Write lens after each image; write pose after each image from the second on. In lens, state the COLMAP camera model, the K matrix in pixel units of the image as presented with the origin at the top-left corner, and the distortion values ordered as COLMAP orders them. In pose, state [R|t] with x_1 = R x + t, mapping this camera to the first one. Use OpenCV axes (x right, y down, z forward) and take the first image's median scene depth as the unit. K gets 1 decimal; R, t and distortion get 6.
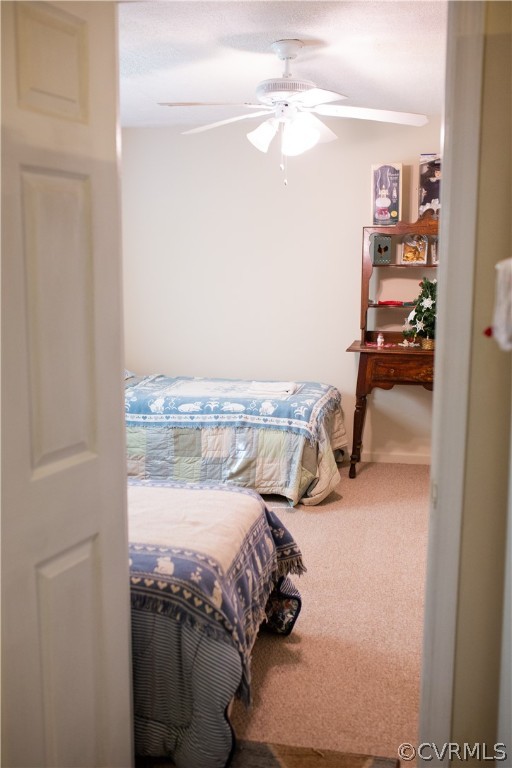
lens RADIAL K [[752.5, 0, 250.8], [0, 752.5, 389.4], [0, 0, 1]] dist [-0.034466, 0.000000]
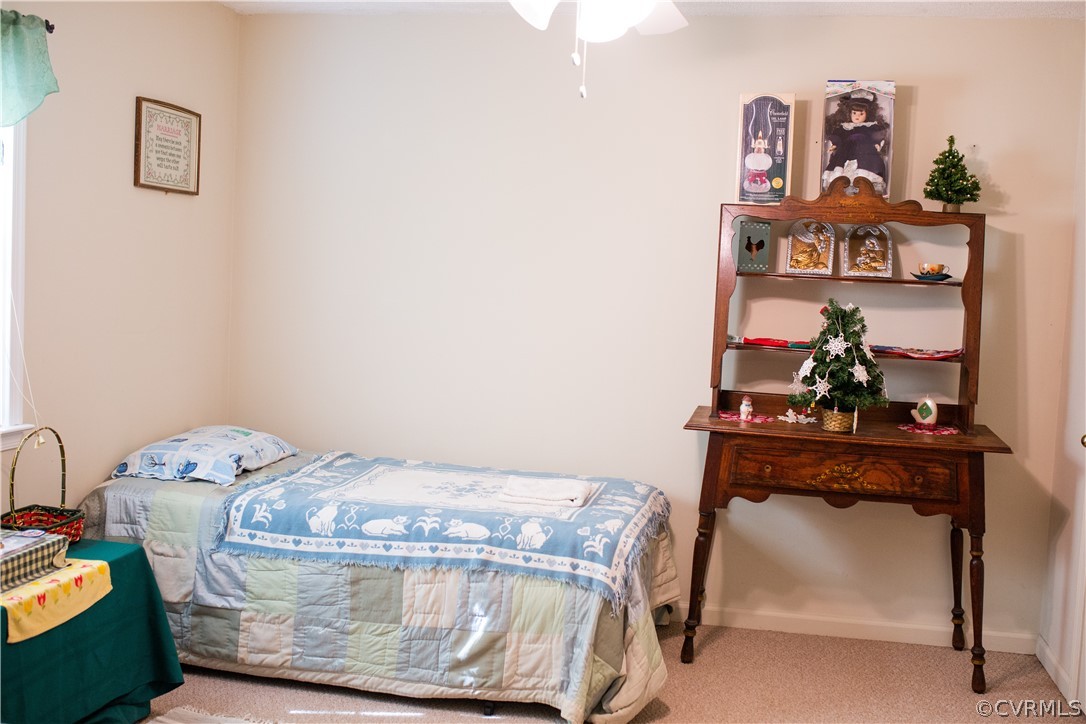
lens RADIAL K [[1064.1, 0, 546.7], [0, 1064.1, 355.4], [0, 0, 1]] dist [-0.034466, 0.000000]
pose [[0.998999, 0.042425, 0.014209, 0.015031], [-0.041083, 0.995600, -0.084220, -0.034621], [-0.017719, 0.083552, 0.996346, 0.236123]]
